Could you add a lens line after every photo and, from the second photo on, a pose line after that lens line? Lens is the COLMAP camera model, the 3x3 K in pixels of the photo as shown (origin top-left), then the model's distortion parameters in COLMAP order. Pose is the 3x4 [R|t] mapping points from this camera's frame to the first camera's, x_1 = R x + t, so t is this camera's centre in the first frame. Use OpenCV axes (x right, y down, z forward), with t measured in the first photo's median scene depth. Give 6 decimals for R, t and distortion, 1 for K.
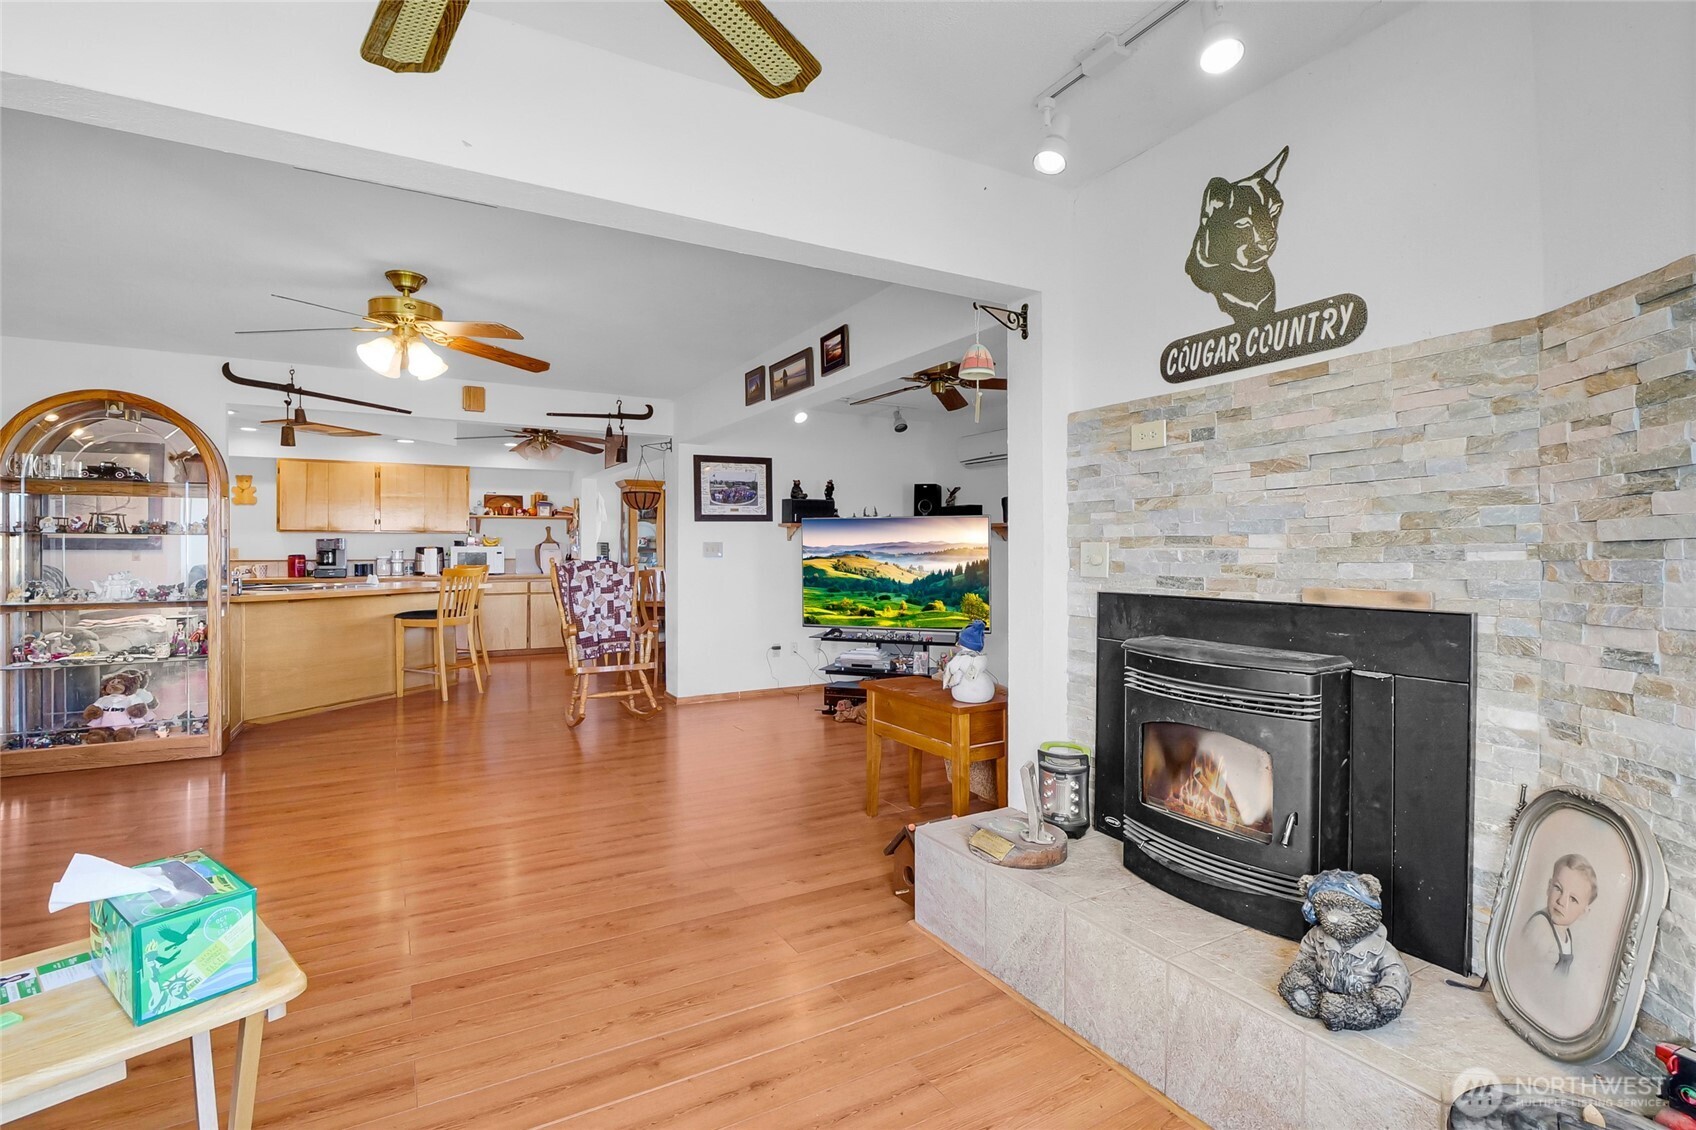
lens RADIAL K [[783.1, 0, 834.4], [0, 783.1, 544.8], [0, 0, 1]] dist [-0.000817, -0.000348]
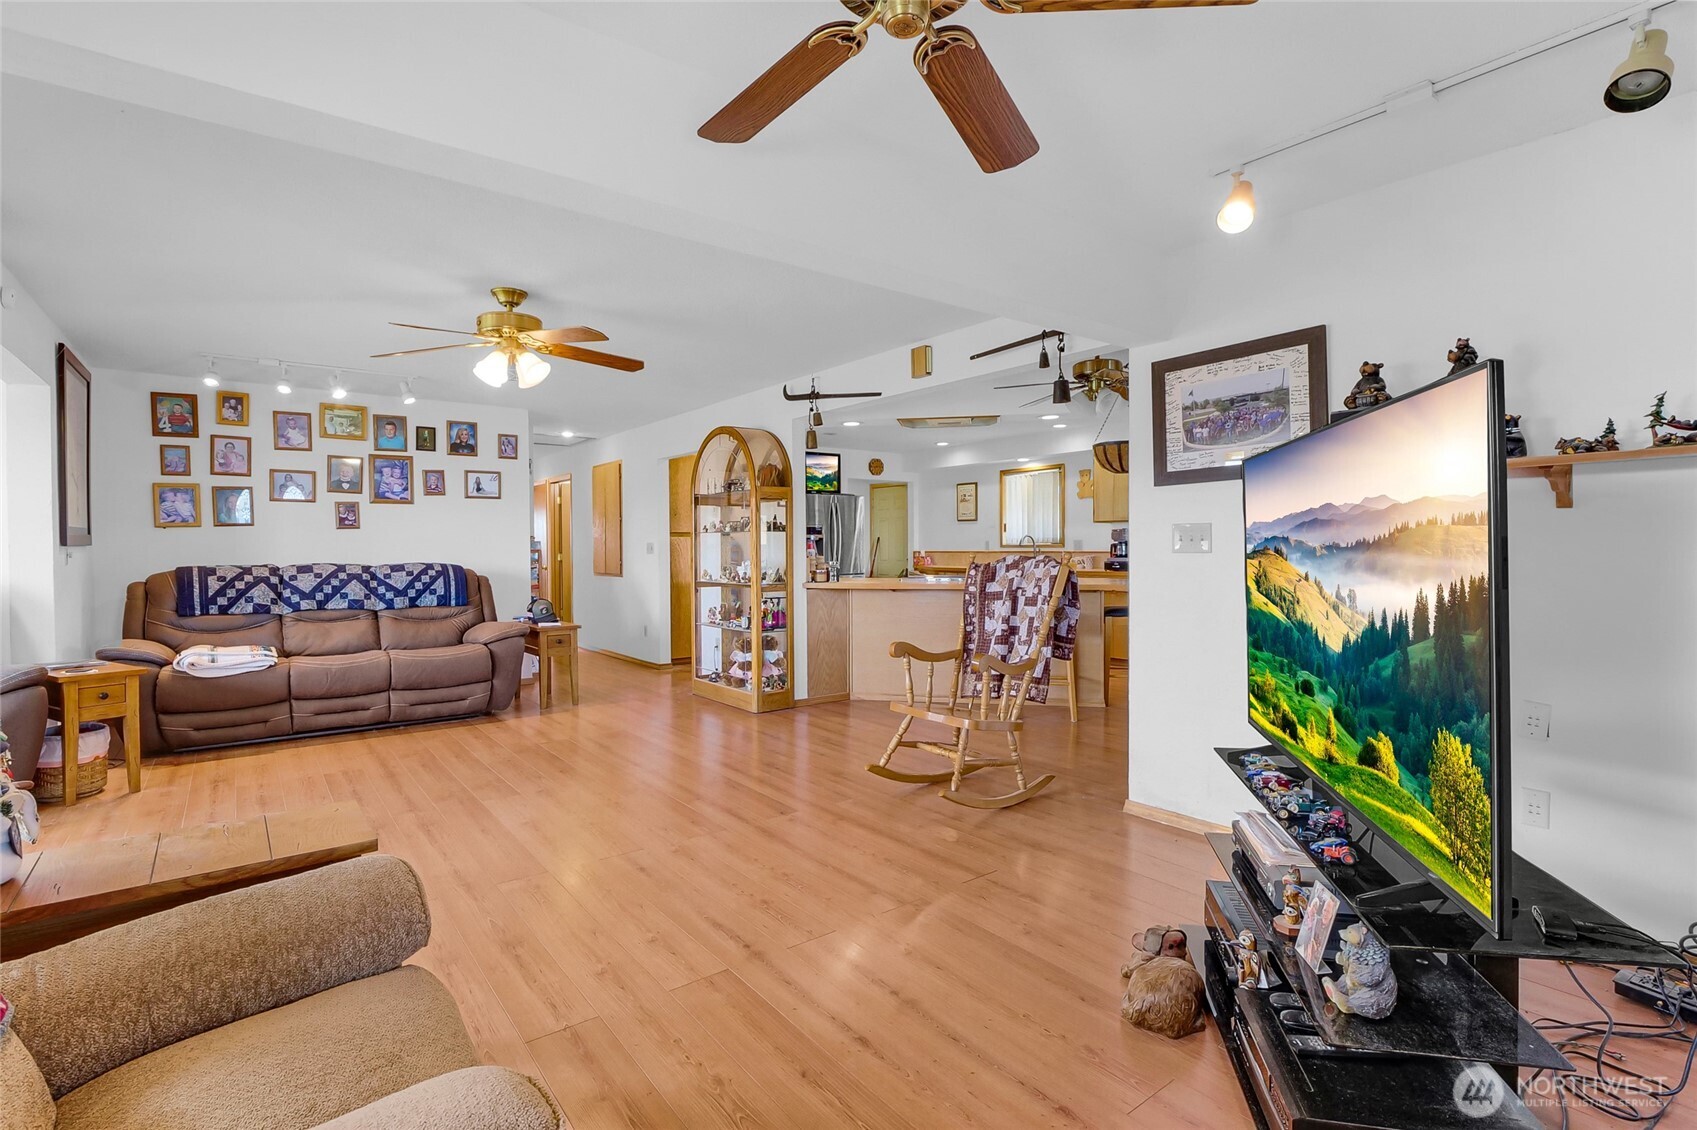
lens RADIAL K [[799.6, 0, 843.2], [0, 799.6, 475.8], [0, 0, 1]] dist [-0.001656, -0.000263]
pose [[0.127866, -0.085297, -0.988117, 0.355036], [0.009682, 0.996355, -0.084755, 0.008286], [0.991744, 0.001270, 0.128225, 0.758934]]
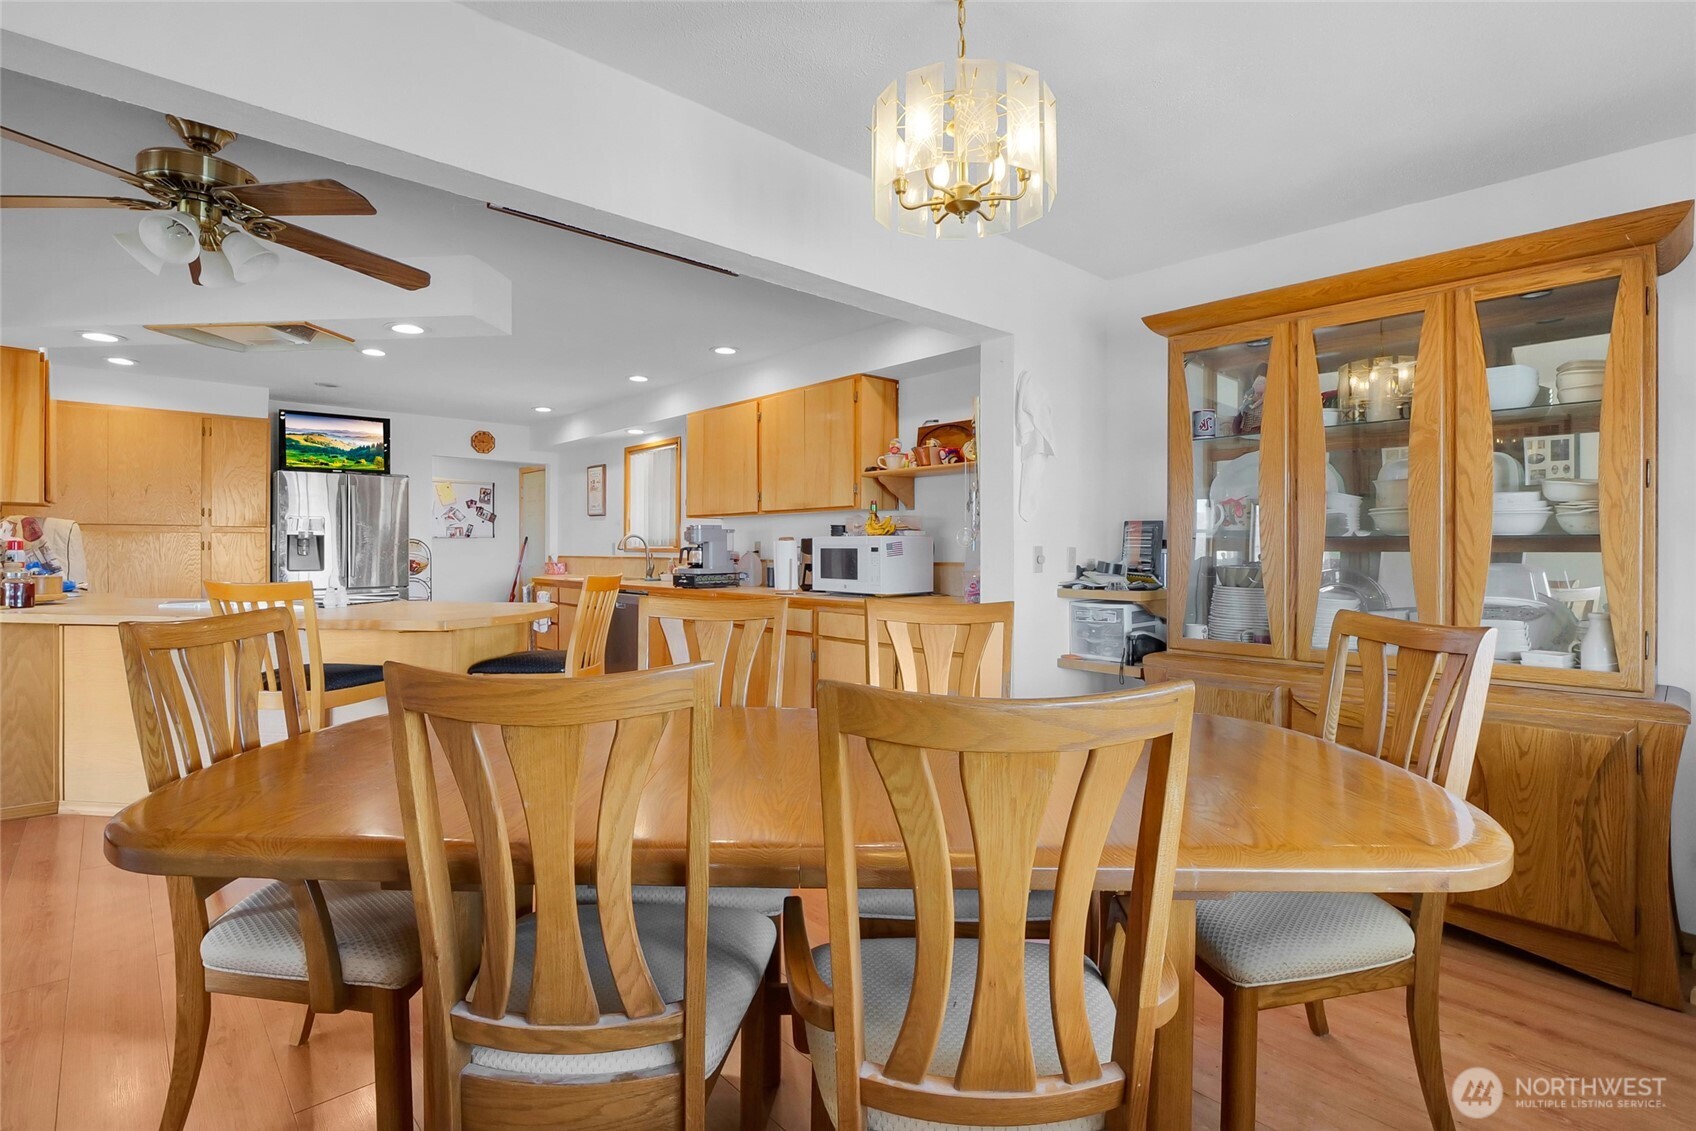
lens RADIAL K [[783.1, 0, 834.4], [0, 783.1, 545.3], [0, 0, 1]] dist [-0.000817, -0.000348]
pose [[0.218410, -0.003016, -0.975852, 0.006530], [0.001462, 0.999995, -0.002763, 0.013706], [0.975856, -0.000823, 0.218414, 1.339272]]
